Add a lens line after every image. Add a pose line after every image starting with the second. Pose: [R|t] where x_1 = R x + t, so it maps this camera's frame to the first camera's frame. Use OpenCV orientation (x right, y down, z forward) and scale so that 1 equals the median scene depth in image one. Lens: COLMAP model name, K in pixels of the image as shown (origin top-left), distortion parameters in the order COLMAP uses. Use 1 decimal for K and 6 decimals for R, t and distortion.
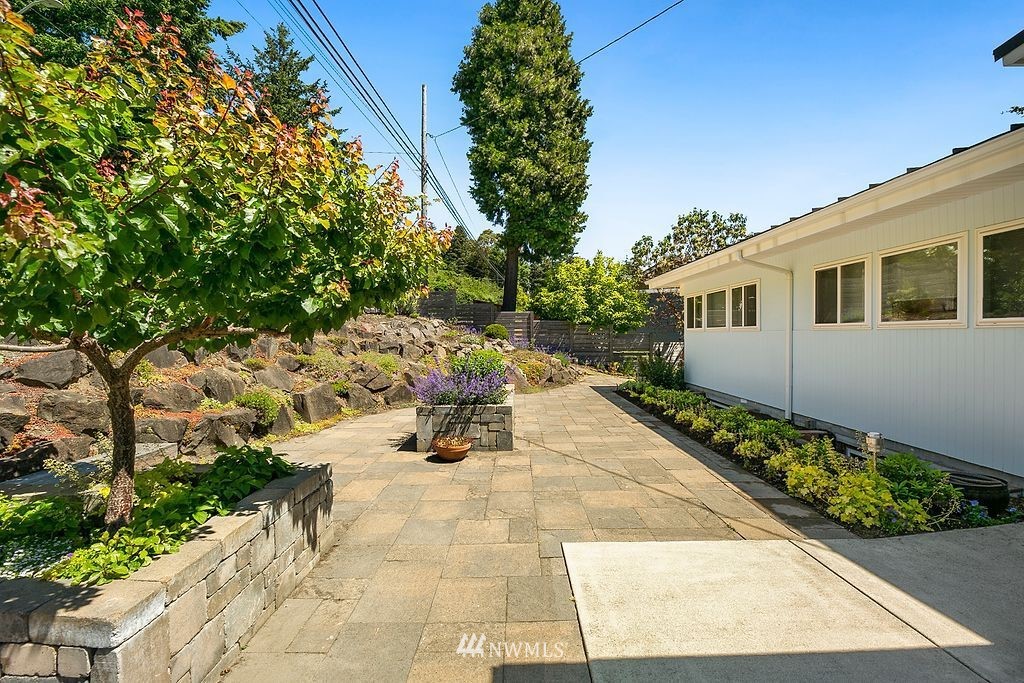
lens RADIAL K [[435.5, 0, 512.0], [0, 435.5, 341.5], [0, 0, 1]] dist [-0.000441, -0.007798]
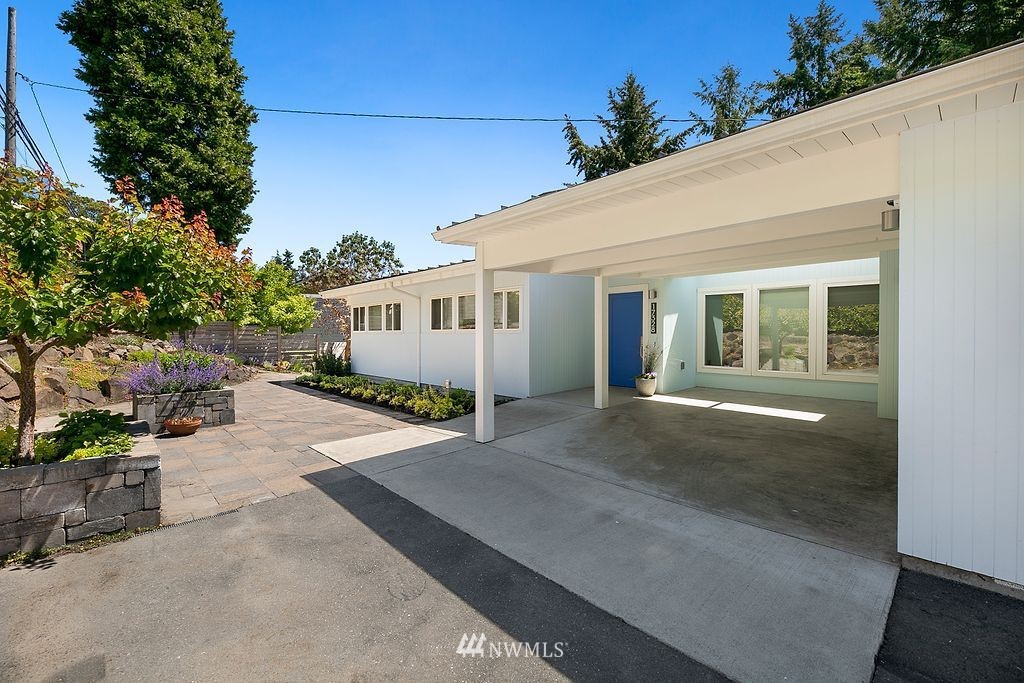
lens RADIAL K [[435.5, 0, 512.0], [0, 435.5, 341.5], [0, 0, 1]] dist [-0.000441, -0.007798]
pose [[0.727806, -0.007835, 0.685738, -0.108675], [0.008039, 0.999964, 0.002893, 0.001897], [-0.685736, 0.003408, 0.727842, -0.202035]]
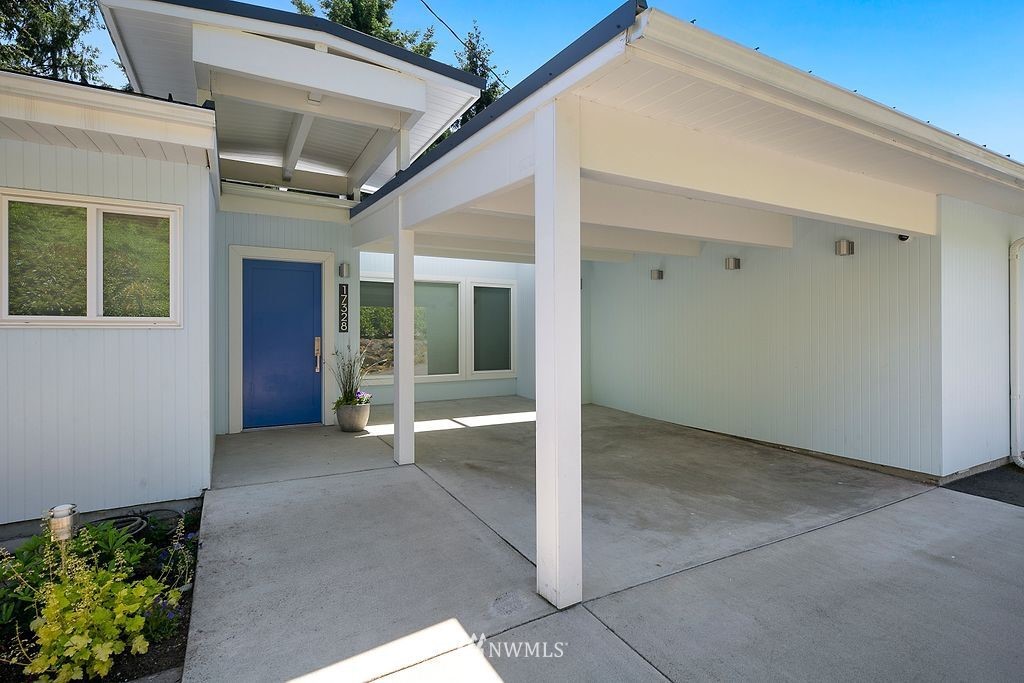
lens RADIAL K [[489.0, 0, 511.3], [0, 489.0, 328.9], [0, 0, 1]] dist [0.000429, 0.000242]
pose [[-0.487118, 0.006345, 0.873313, 0.021413], [0.016939, 0.999854, 0.002183, -0.011210], [-0.873172, 0.015857, -0.487154, 0.326143]]
